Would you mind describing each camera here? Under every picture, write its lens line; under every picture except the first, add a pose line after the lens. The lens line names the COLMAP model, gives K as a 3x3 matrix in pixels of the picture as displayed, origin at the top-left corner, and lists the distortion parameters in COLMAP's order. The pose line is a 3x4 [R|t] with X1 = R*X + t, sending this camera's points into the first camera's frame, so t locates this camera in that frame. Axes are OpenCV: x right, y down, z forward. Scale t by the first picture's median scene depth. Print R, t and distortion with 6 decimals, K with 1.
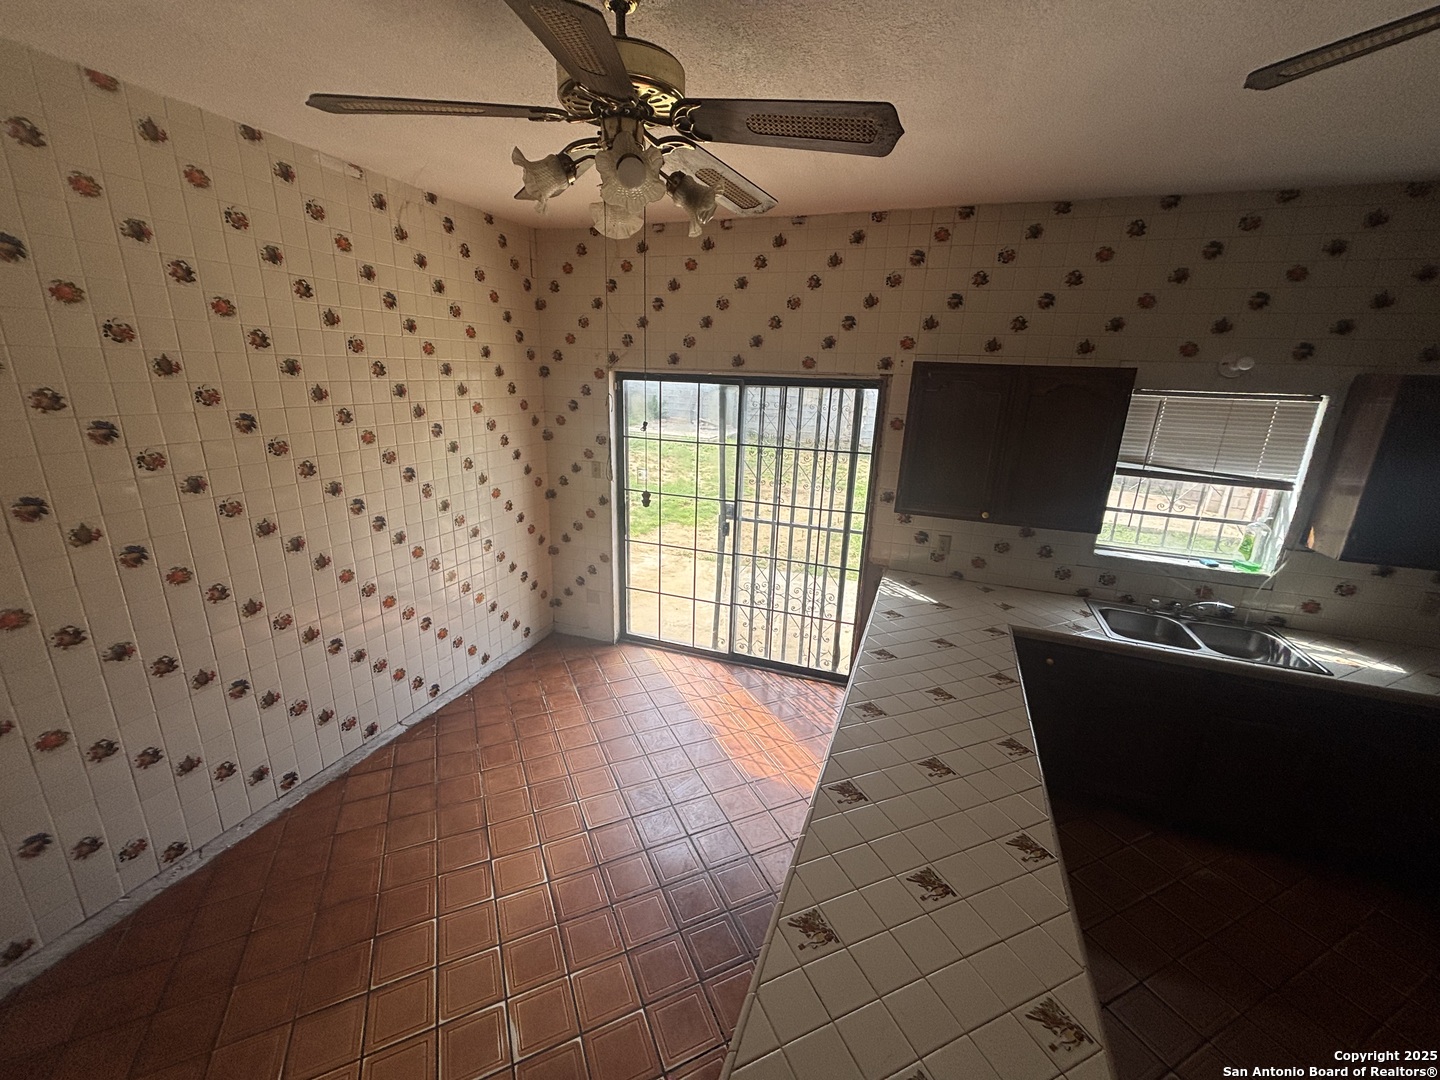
lens RADIAL K [[575.8, 0, 714.5], [0, 575.8, 536.5], [0, 0, 1]] dist [-0.001766, 0.000452]
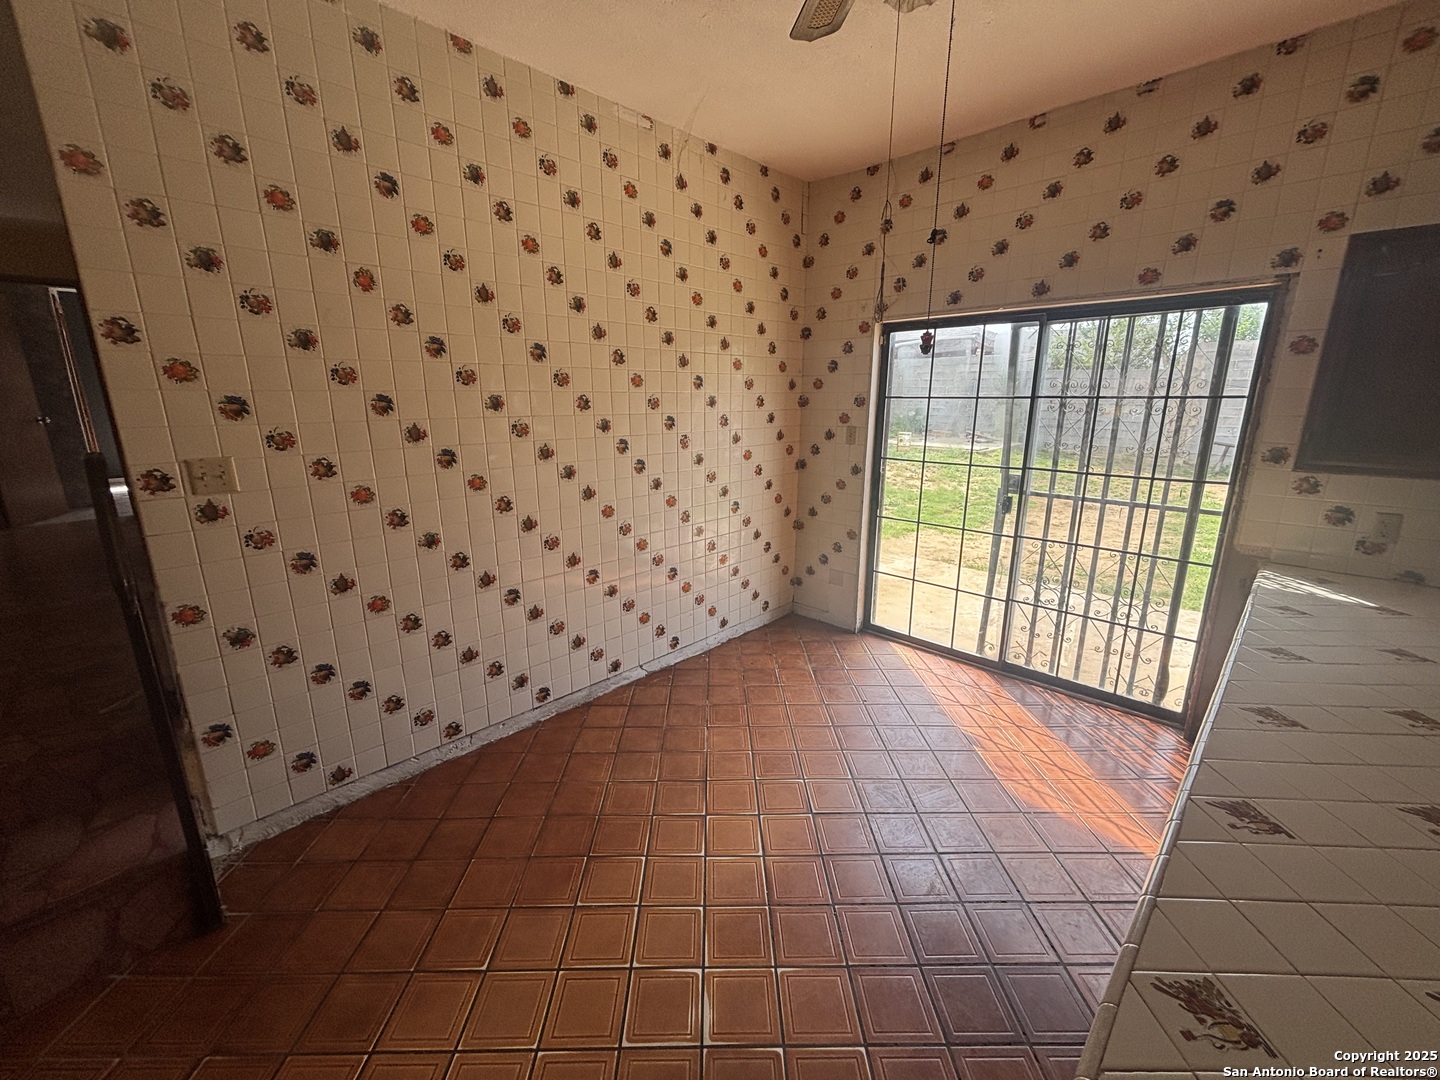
lens RADIAL K [[575.8, 0, 716.4], [0, 575.8, 536.0], [0, 0, 1]] dist [-0.001766, 0.000452]
pose [[0.910010, 0.067115, -0.409117, -0.022443], [-0.086291, 0.995860, -0.028570, 0.113035], [0.405506, 0.061302, 0.912034, 0.112704]]
